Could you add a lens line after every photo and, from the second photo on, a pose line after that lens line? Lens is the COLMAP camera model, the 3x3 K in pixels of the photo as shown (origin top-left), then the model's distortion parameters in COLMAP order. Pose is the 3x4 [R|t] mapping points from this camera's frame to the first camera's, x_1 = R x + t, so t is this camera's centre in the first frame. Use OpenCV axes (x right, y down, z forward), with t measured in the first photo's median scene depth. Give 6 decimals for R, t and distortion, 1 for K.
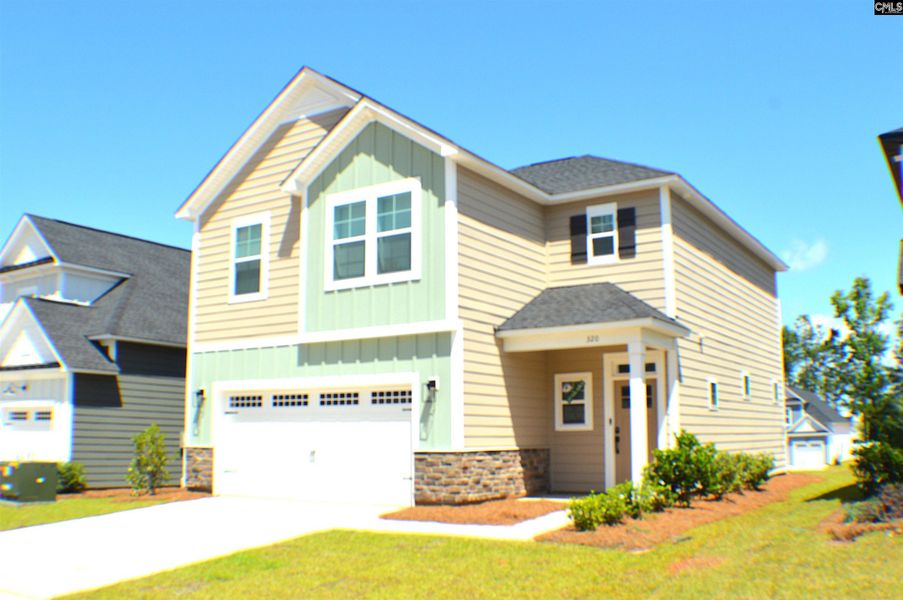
lens RADIAL K [[856.7, 0, 452.0], [0, 856.7, 298.5], [0, 0, 1]] dist [-0.166116, 0.000000]
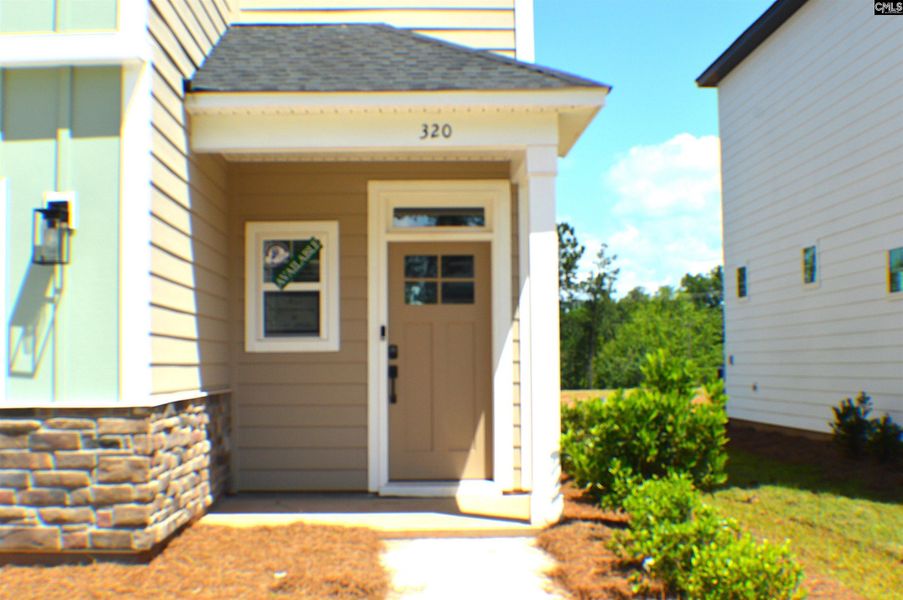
lens RADIAL K [[1197.2, 0, 451.6], [0, 1197.2, 297.0], [0, 0, 1]] dist [-0.133757, 0.000000]
pose [[0.821455, 0.026752, 0.569645, -0.148825], [-0.085114, 0.993462, 0.076082, 0.077358], [-0.563886, -0.110983, 0.818361, 0.477809]]
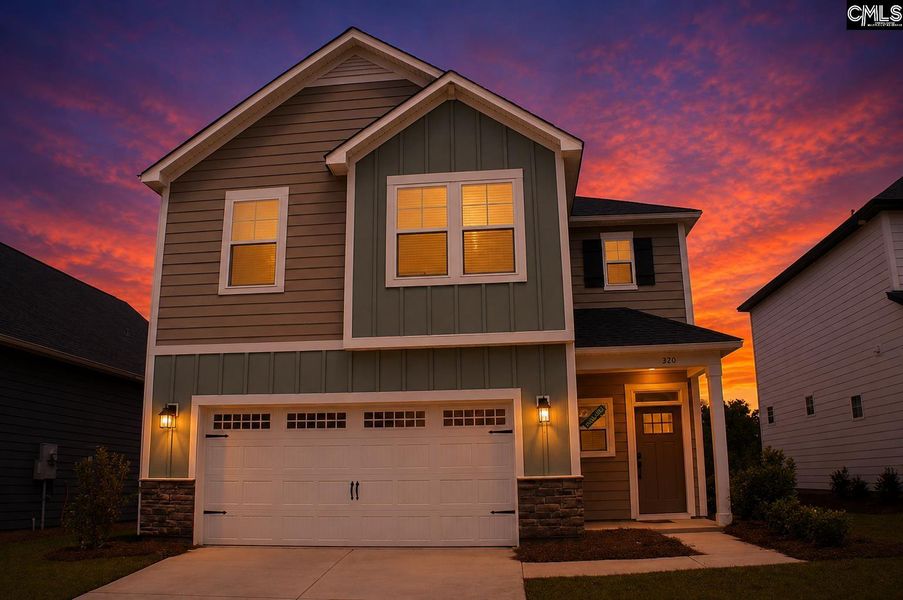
lens RADIAL K [[750.8, 0, 450.6], [0, 750.8, 308.1], [0, 0, 1]] dist [-0.183129, 0.014112]
pose [[0.888759, 0.085227, 0.450381, -0.423030], [-0.057800, 0.995557, -0.074334, 0.061372], [-0.454715, 0.040033, 0.889737, 0.330407]]
